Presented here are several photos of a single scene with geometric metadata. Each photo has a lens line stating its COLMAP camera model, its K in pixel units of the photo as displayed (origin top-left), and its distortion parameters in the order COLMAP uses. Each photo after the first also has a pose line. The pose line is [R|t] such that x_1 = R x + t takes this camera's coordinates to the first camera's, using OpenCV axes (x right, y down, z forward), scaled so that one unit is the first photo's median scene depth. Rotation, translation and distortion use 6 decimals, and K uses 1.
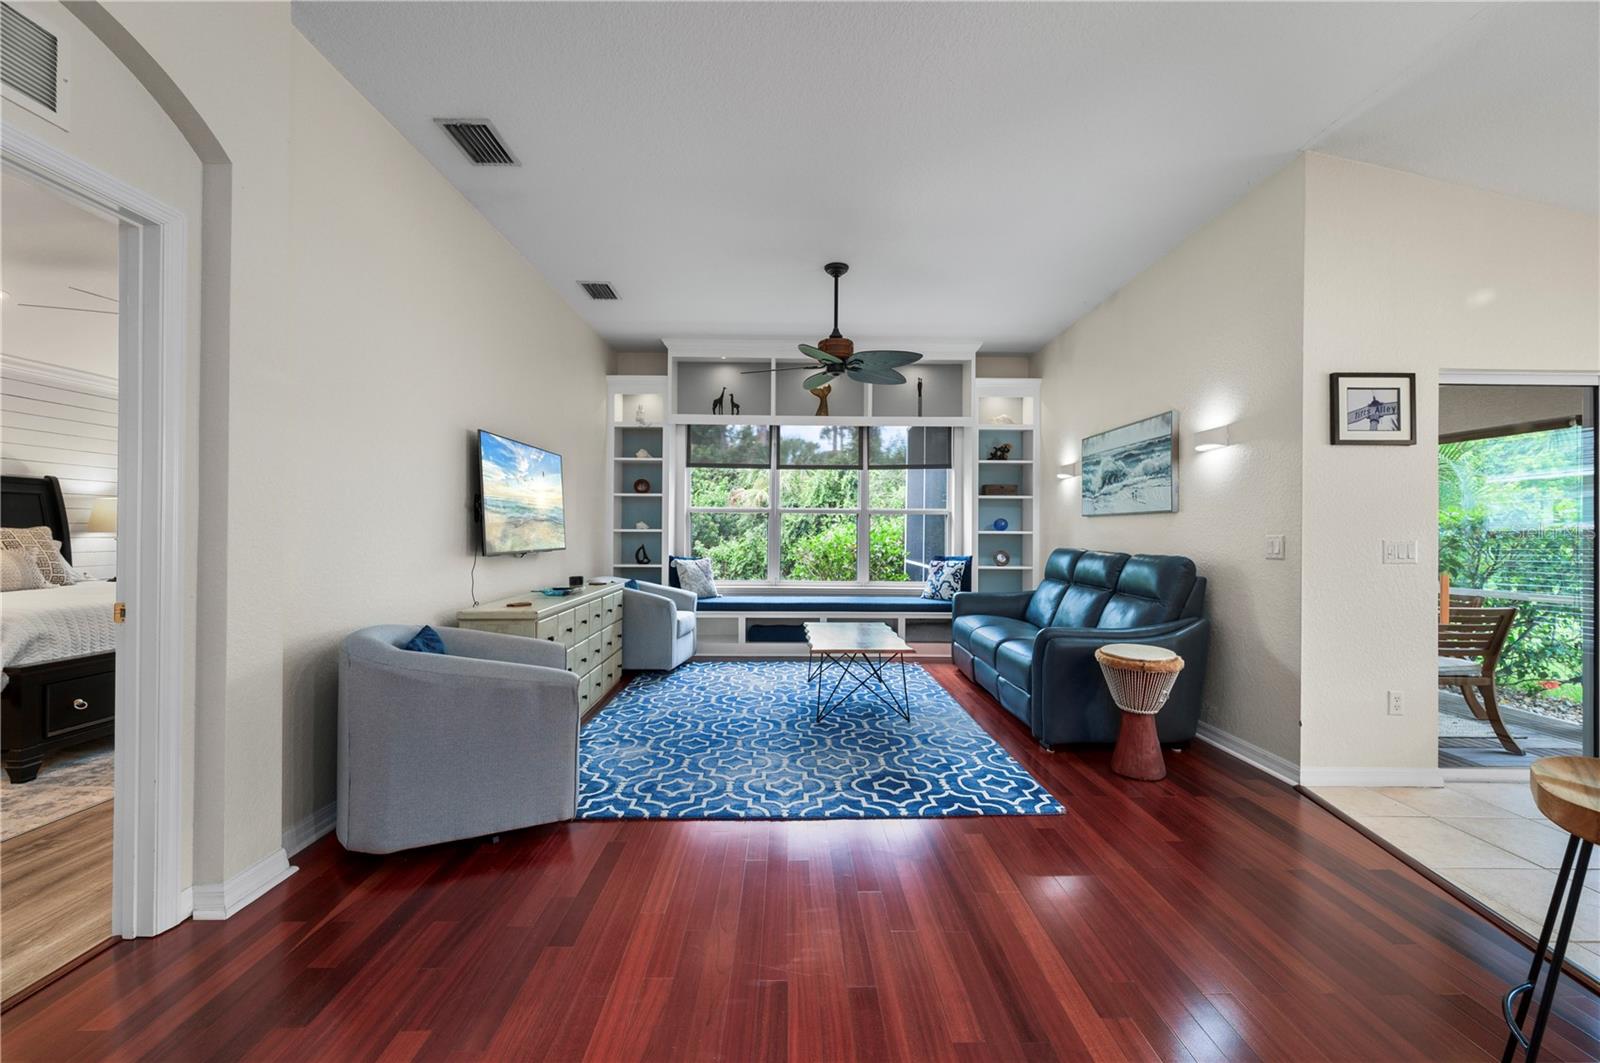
lens RADIAL K [[635.7, 0, 795.9], [0, 635.7, 528.7], [0, 0, 1]] dist [-0.002339, -0.000106]
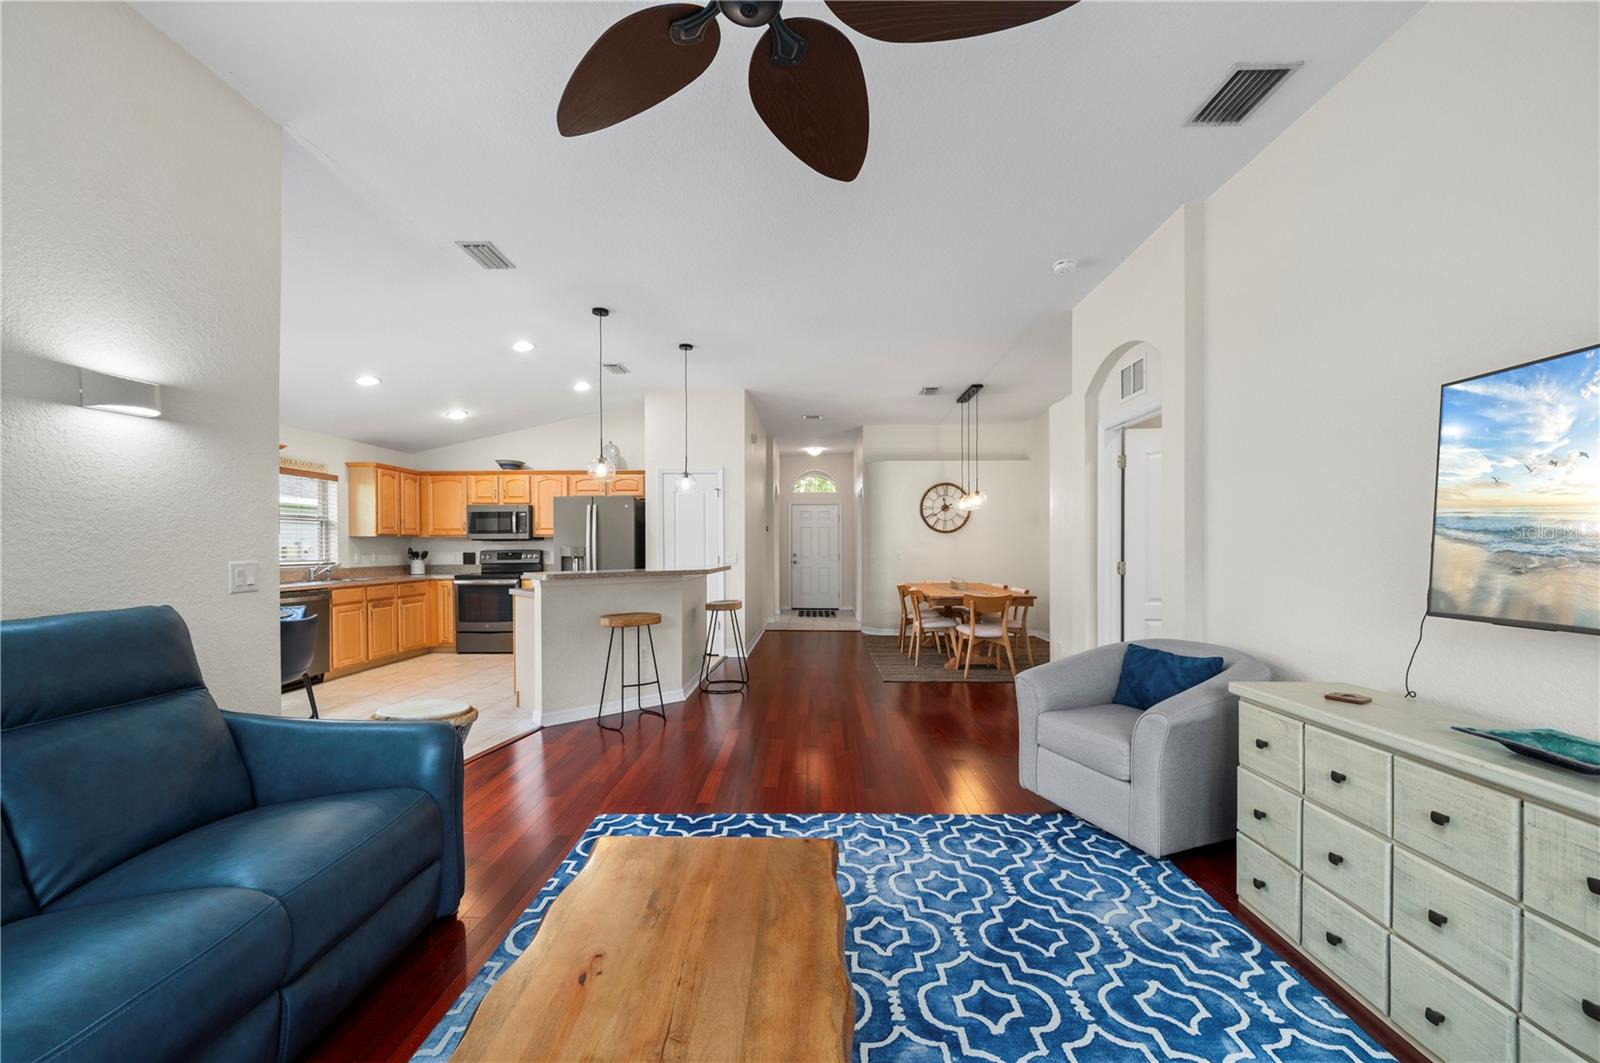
lens RADIAL K [[635.7, 0, 797.3], [0, 635.7, 548.9], [0, 0, 1]] dist [-0.002339, -0.000106]
pose [[-0.999355, -0.007713, 0.035068, 0.036803], [-0.007640, 0.999968, 0.002222, -0.011035], [-0.035084, 0.001953, -0.999382, 1.444497]]
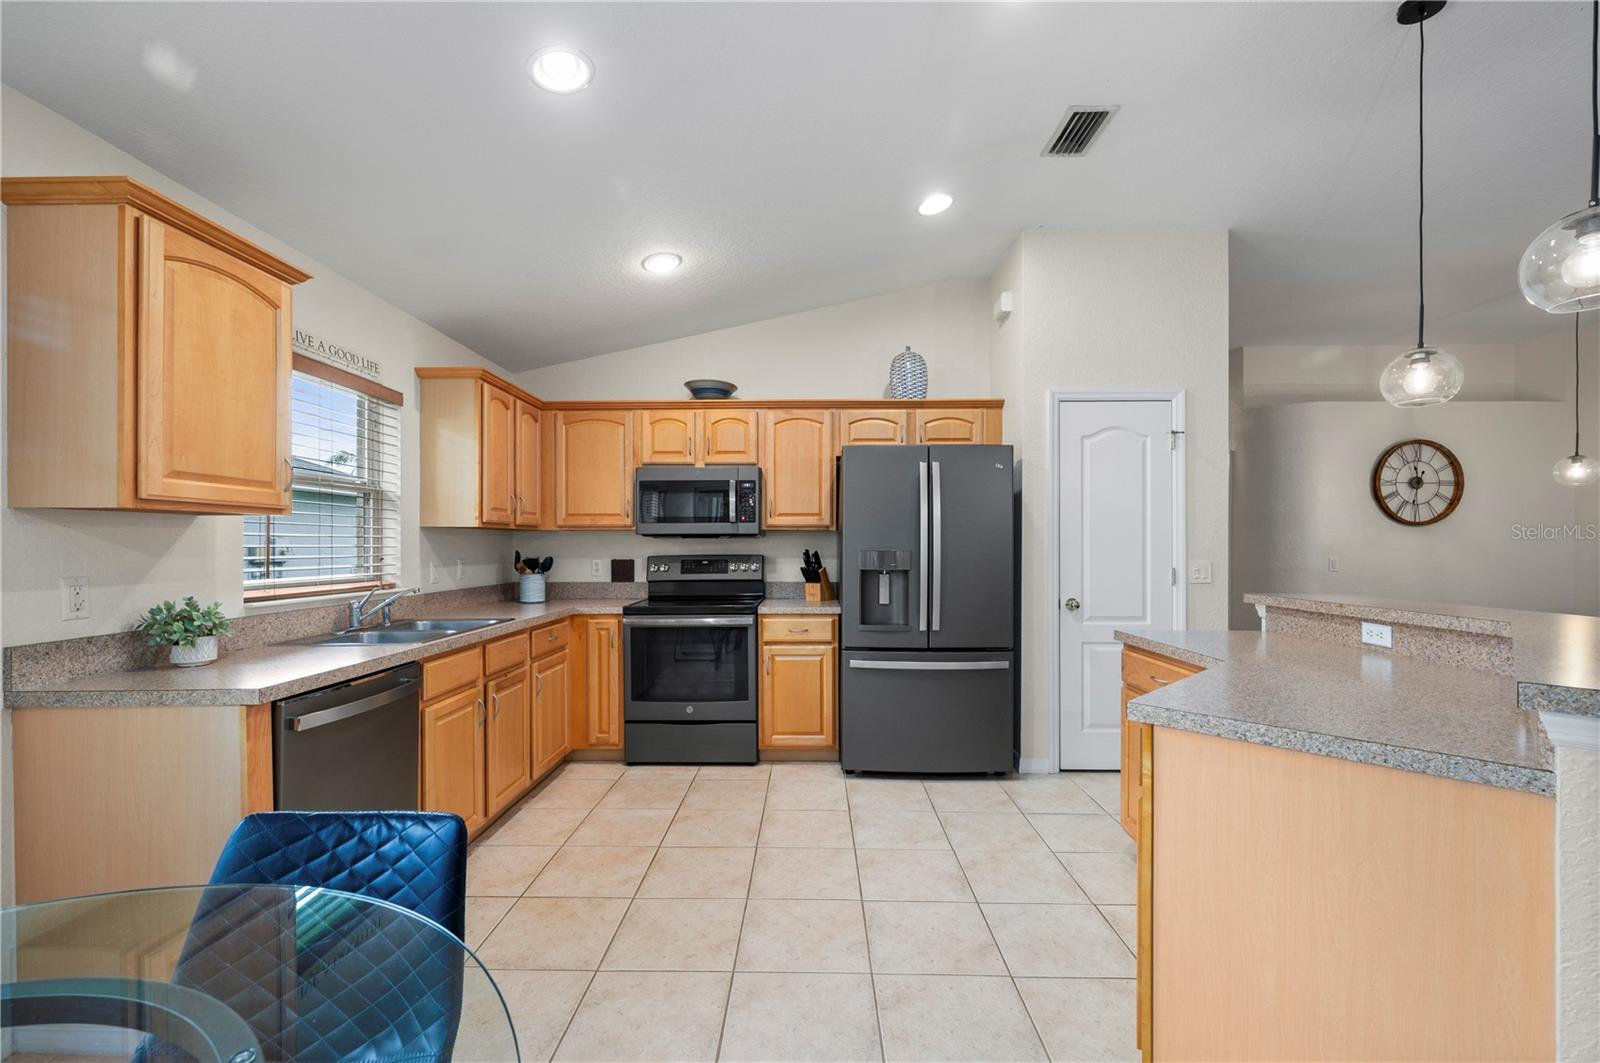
lens RADIAL K [[675.4, 0, 796.0], [0, 675.4, 543.3], [0, 0, 1]] dist [0.000440, 0.000474]
pose [[-0.999594, -0.009711, 0.026792, 0.843550], [-0.009869, 0.999935, -0.005770, -0.010506], [-0.026734, -0.006032, -0.999624, 0.576791]]
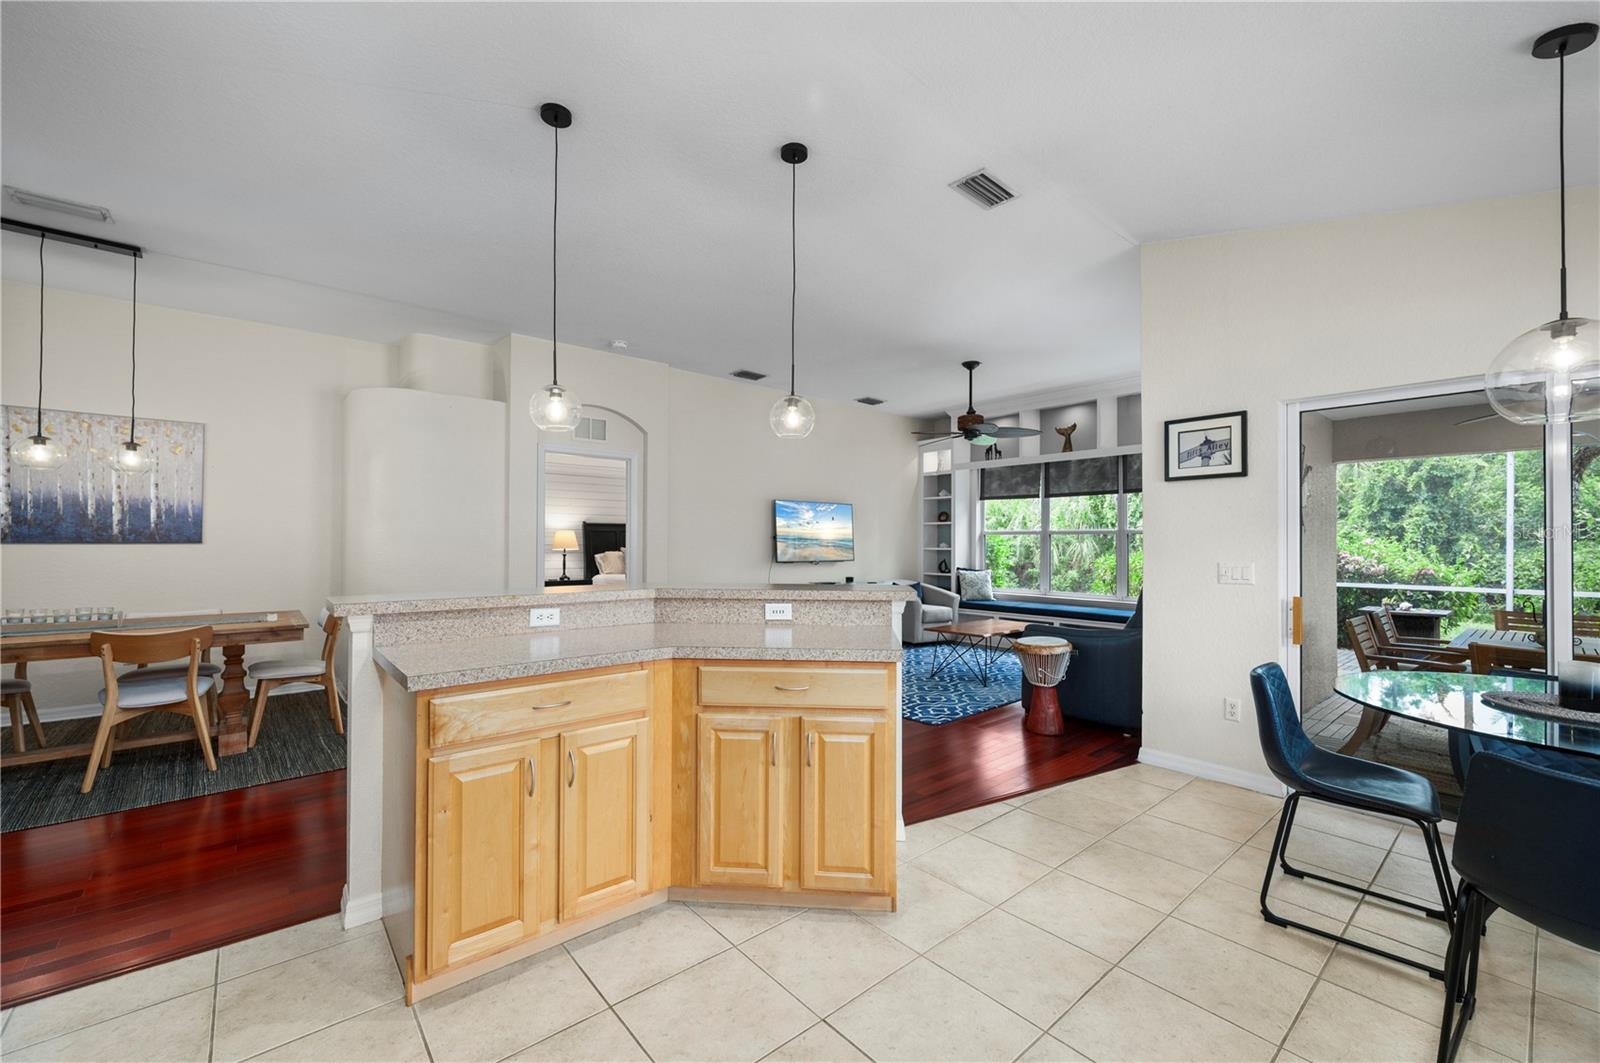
lens RADIAL K [[635.7, 0, 804.5], [0, 635.7, 535.8], [0, 0, 1]] dist [-0.002339, -0.000106]
pose [[0.650897, -0.011978, -0.759071, 1.015182], [0.003530, 0.999912, -0.012752, -0.013315], [0.759157, 0.005621, 0.650883, -0.228241]]
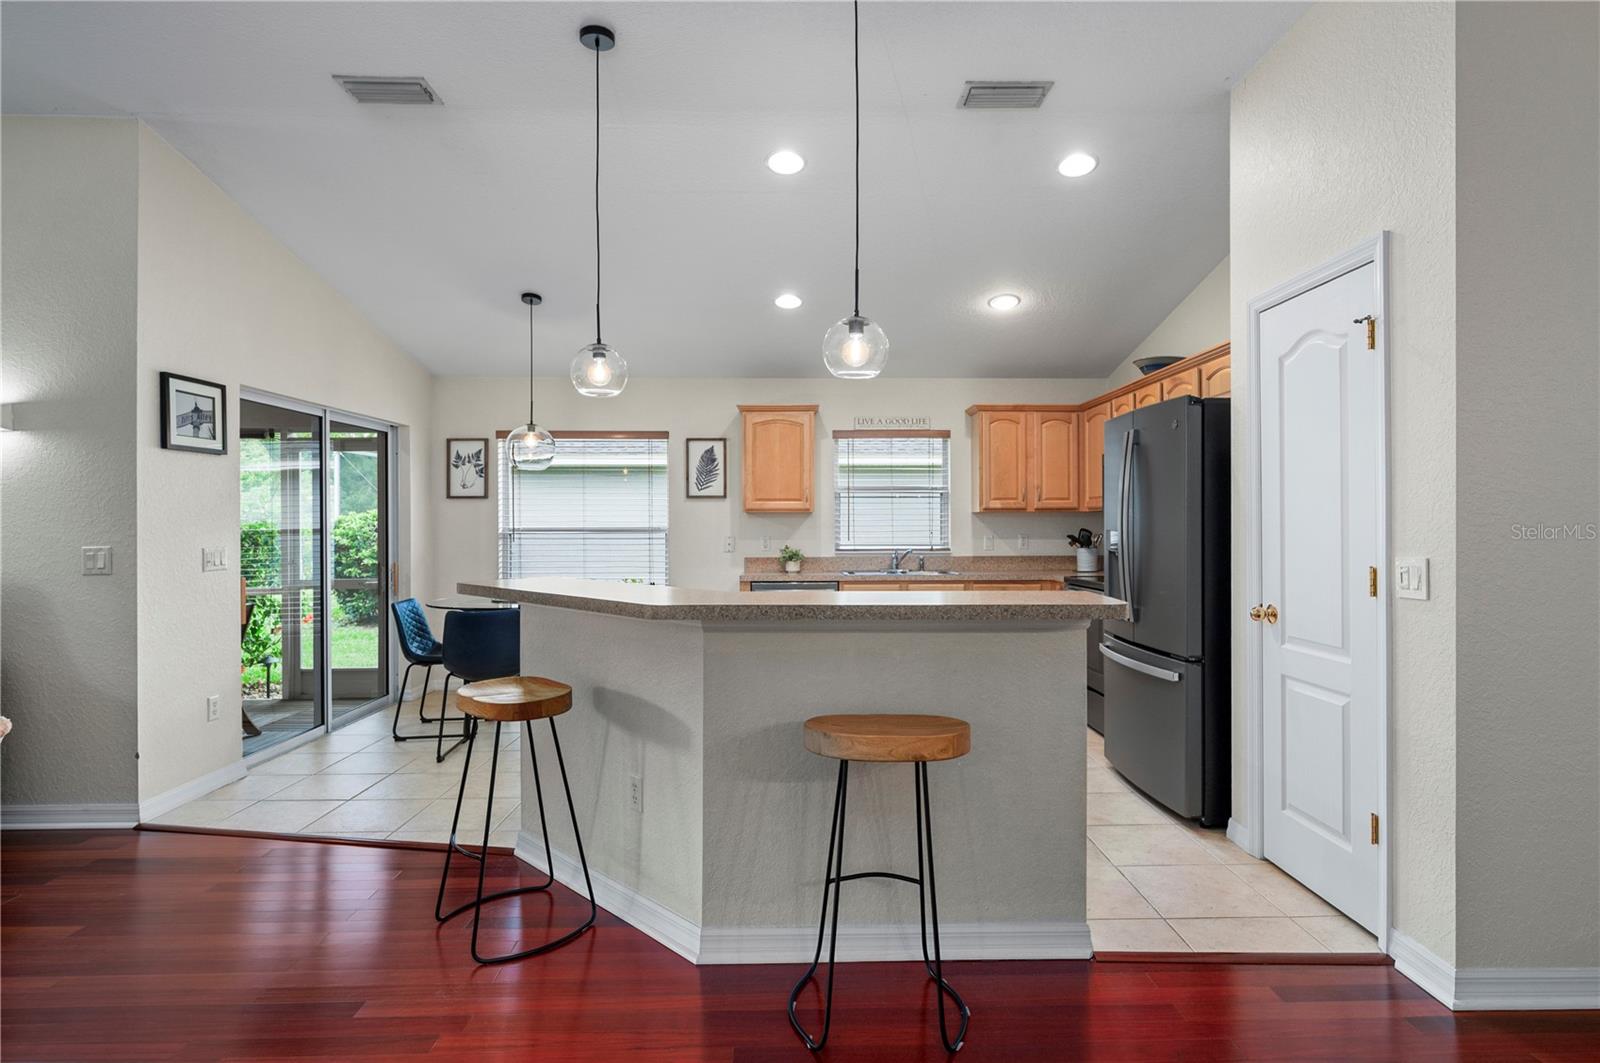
lens RADIAL K [[826.0, 0, 818.4], [0, 826.0, 523.4], [0, 0, 1]] dist [-0.007102, 0.001215]
pose [[-0.019847, -0.009225, 0.999760, -0.299525], [-0.000159, 0.999957, 0.009223, -0.025662], [-0.999803, 0.000024, -0.019848, 0.046329]]
